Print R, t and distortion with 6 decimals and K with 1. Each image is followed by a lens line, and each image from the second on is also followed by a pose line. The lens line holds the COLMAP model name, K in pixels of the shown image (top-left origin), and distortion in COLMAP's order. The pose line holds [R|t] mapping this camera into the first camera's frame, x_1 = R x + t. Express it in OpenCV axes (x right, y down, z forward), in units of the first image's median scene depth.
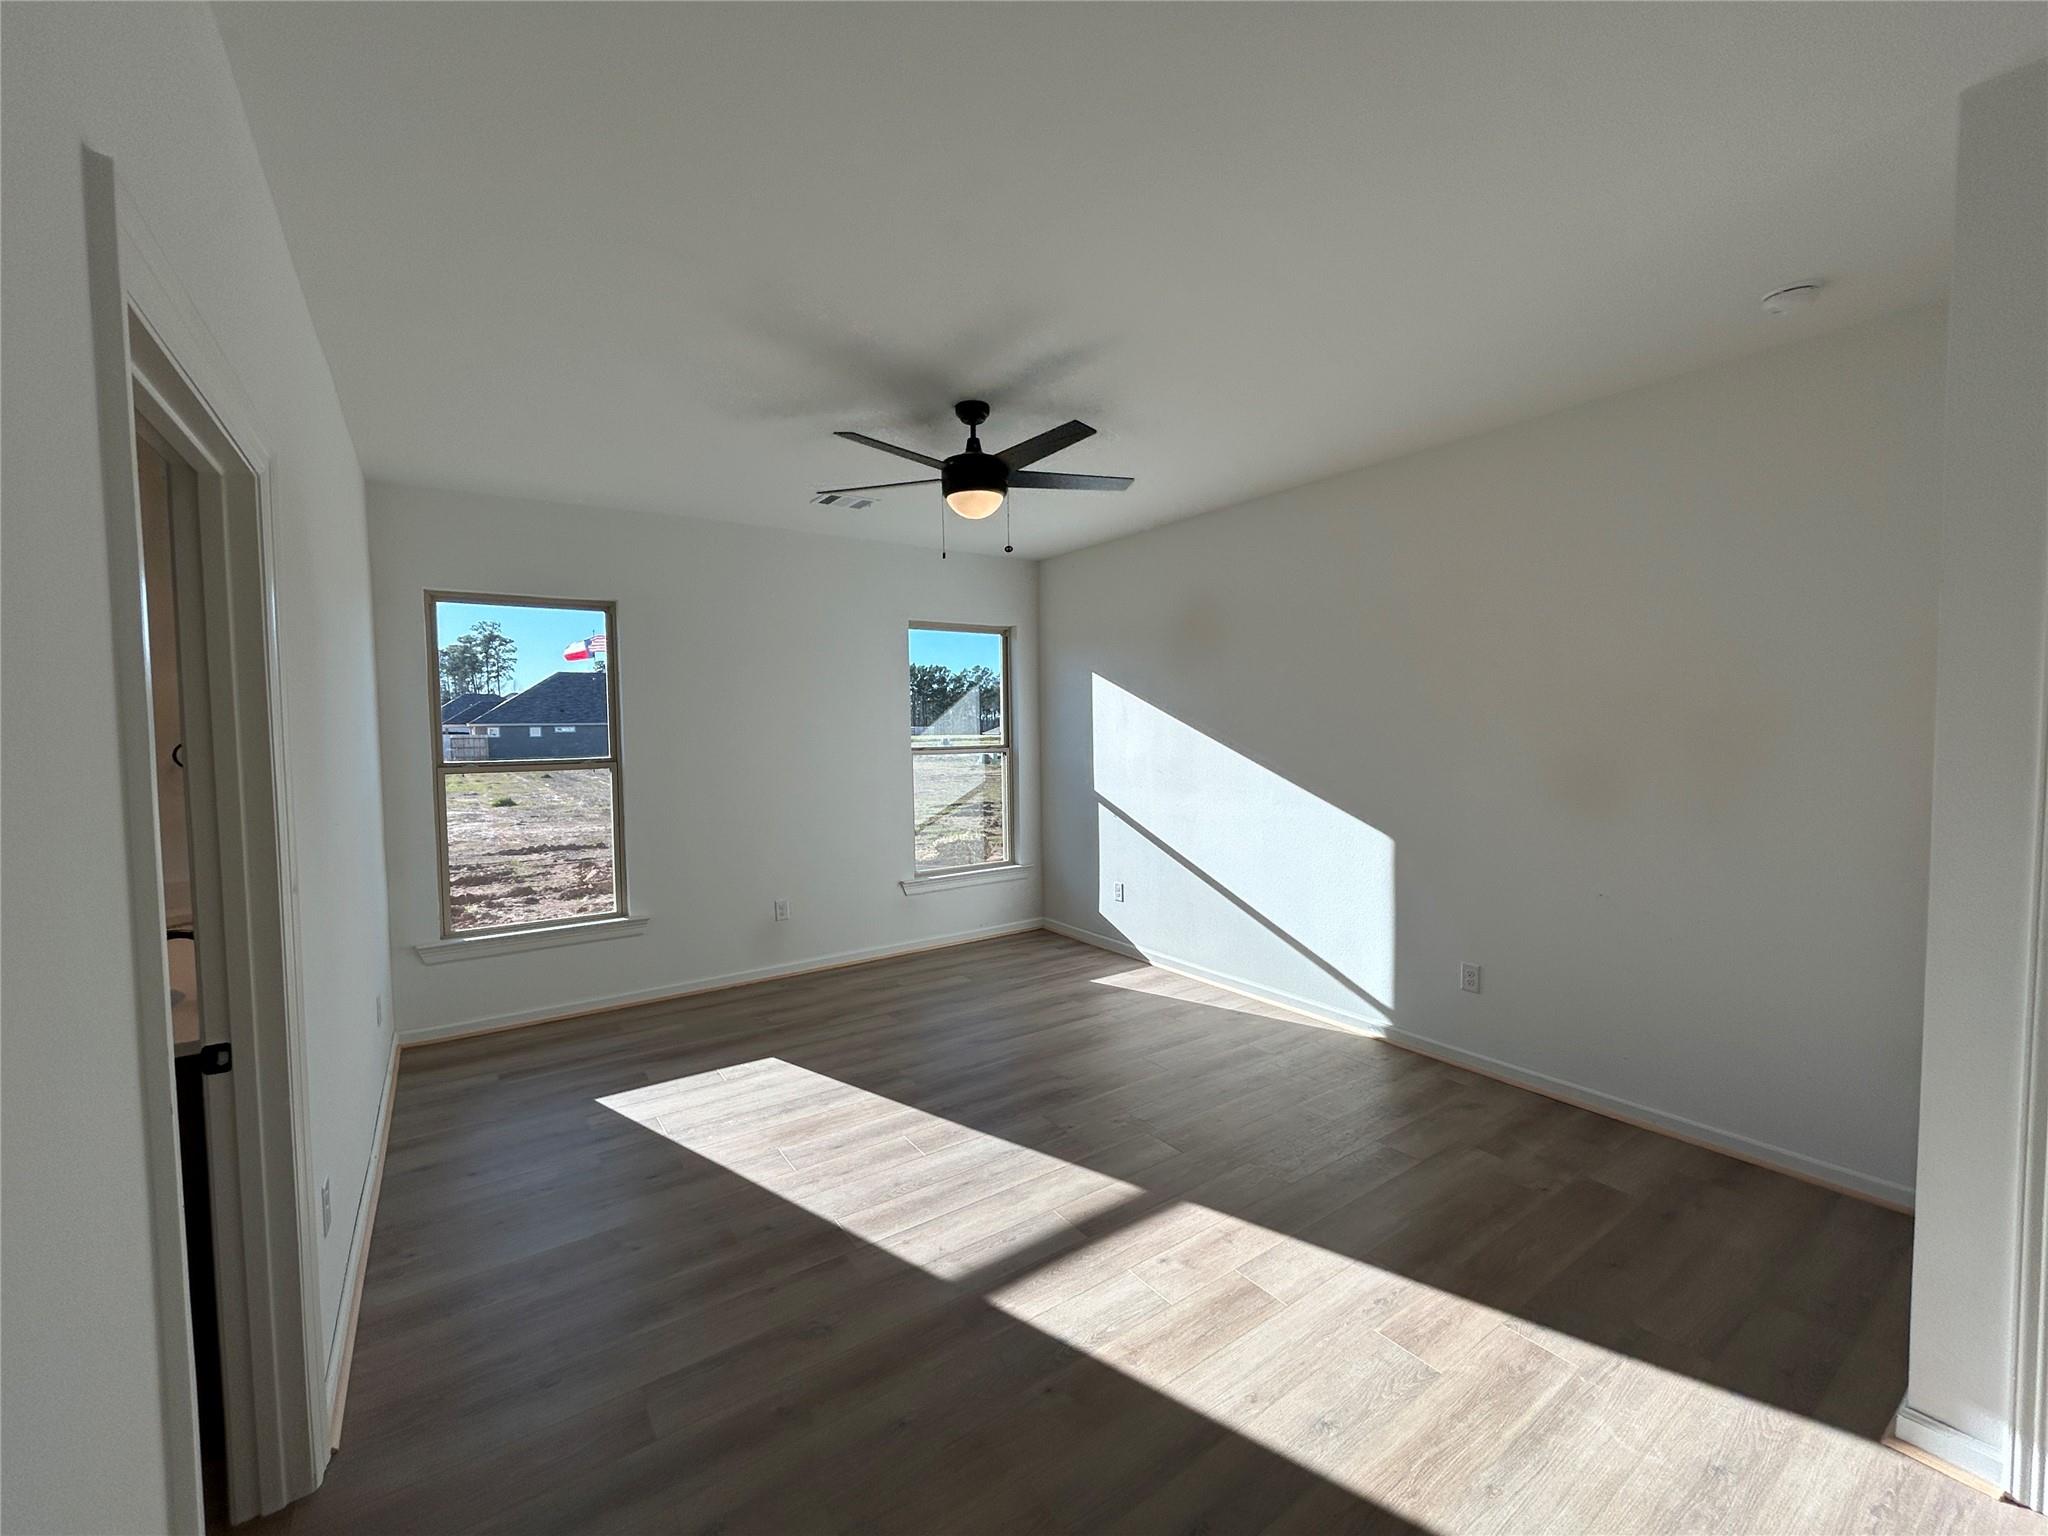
lens RADIAL K [[829.0, 0, 1018.0], [0, 829.0, 767.4], [0, 0, 1]] dist [-0.003850, 0.002989]
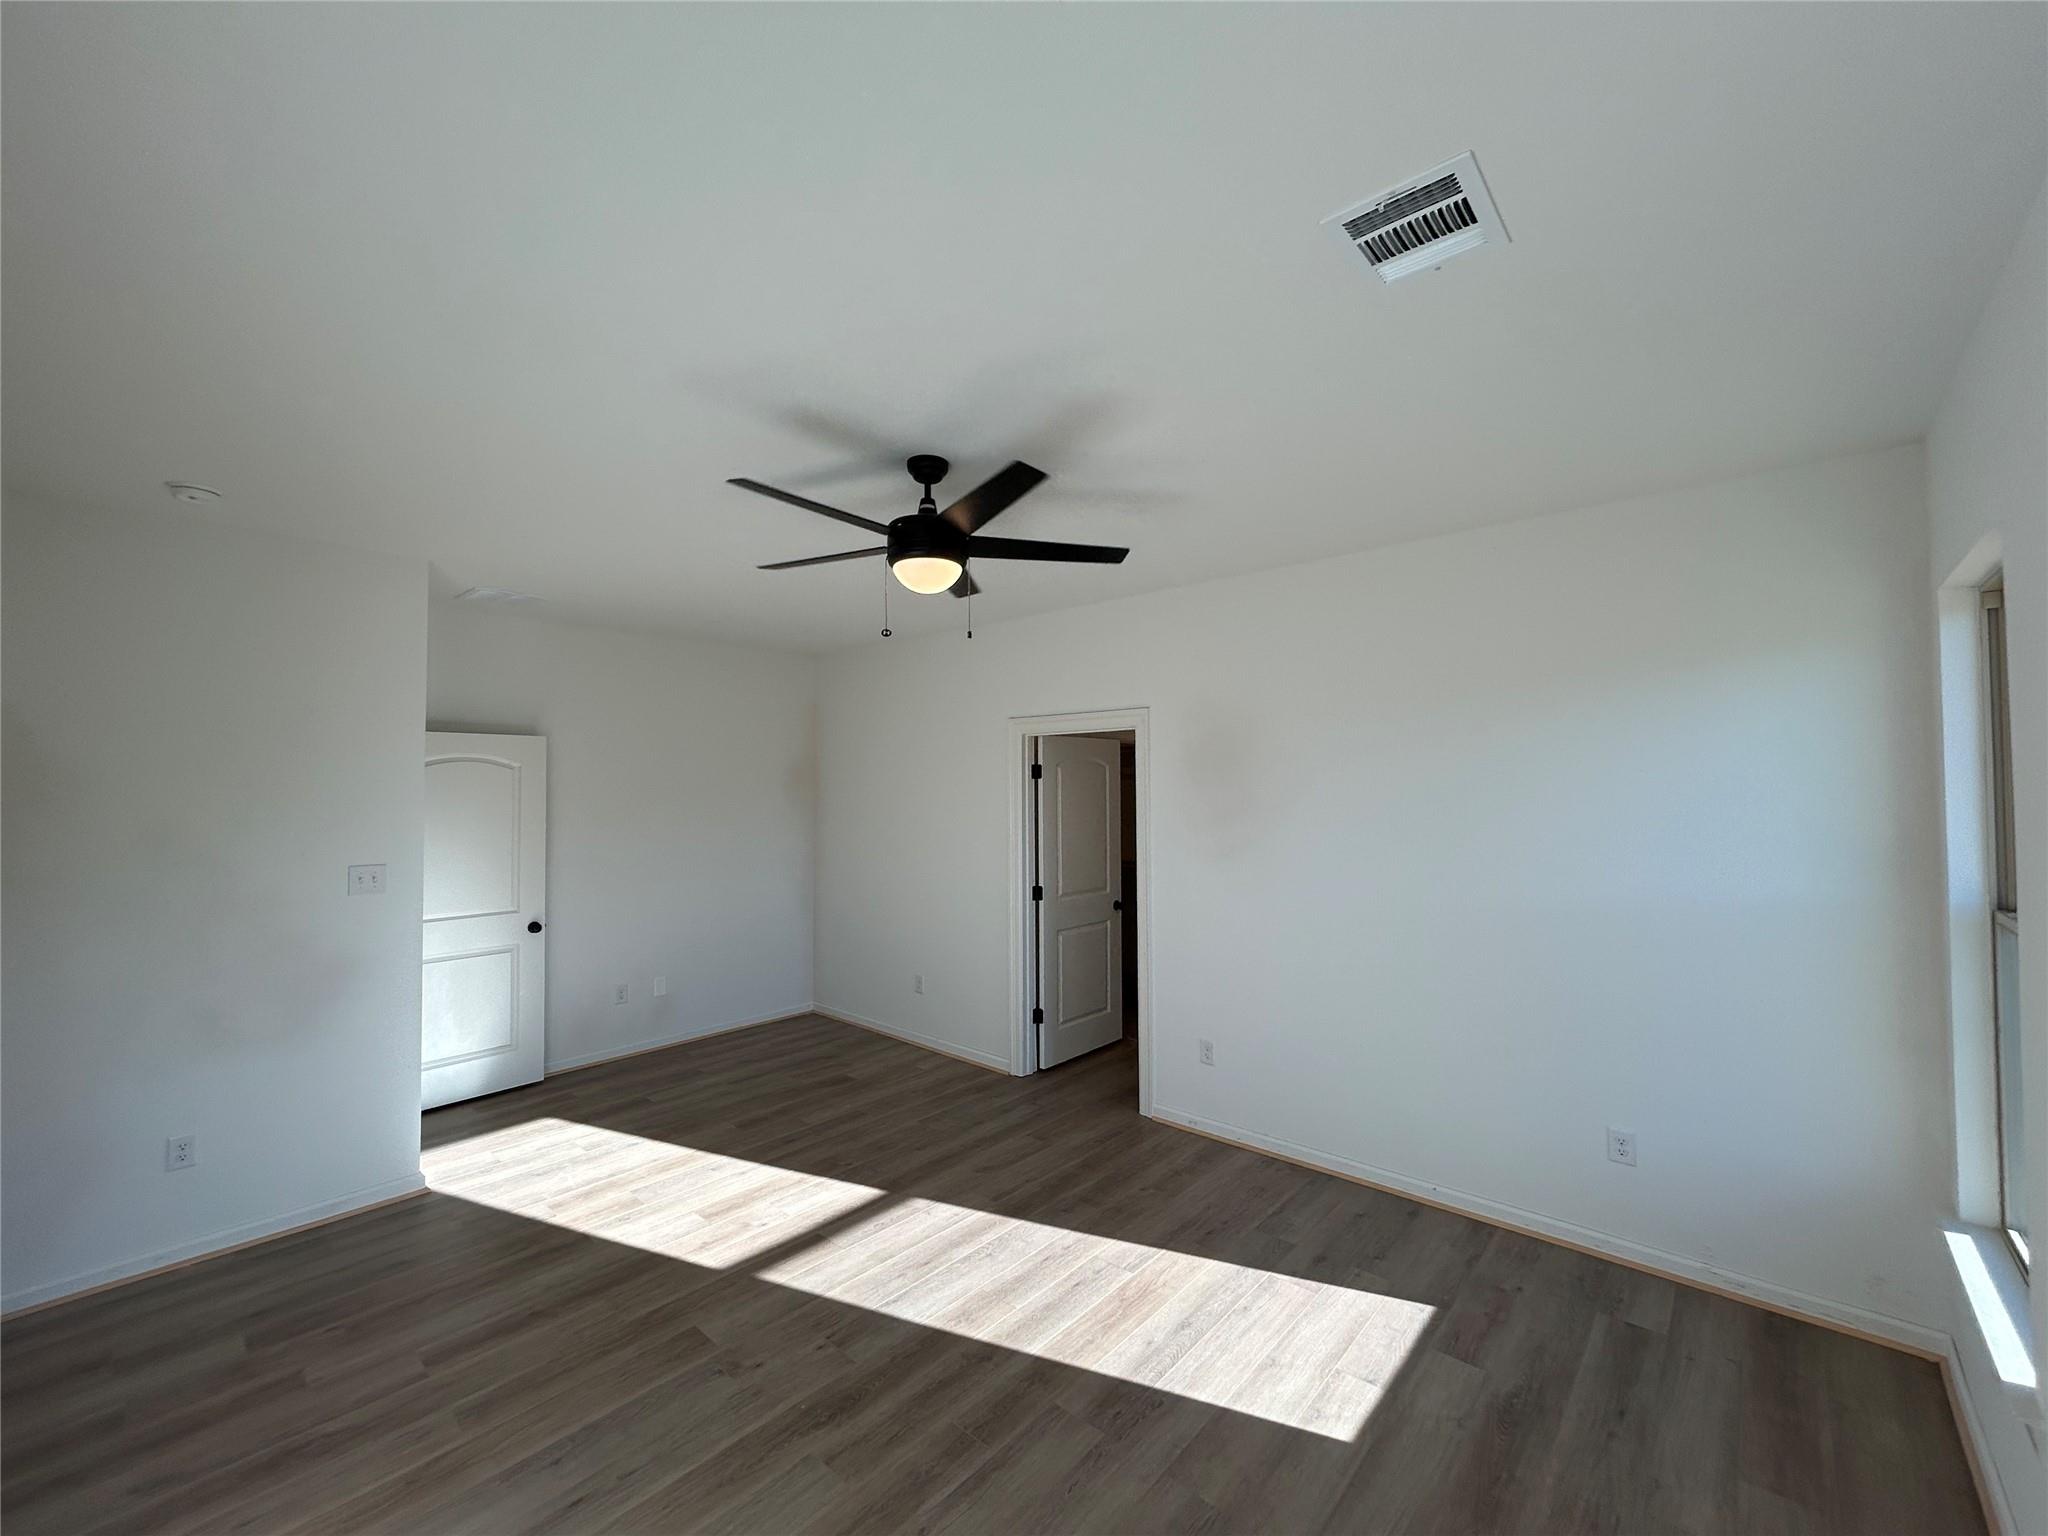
lens RADIAL K [[824.4, 0, 1024.0], [0, 824.4, 768.0], [0, 0, 1]] dist [0.008073, 0.000161]
pose [[-0.971111, 0.015133, -0.238148, 0.061170], [0.009293, 0.999628, 0.025625, -0.168125], [0.238447, 0.022672, -0.970891, 2.089379]]
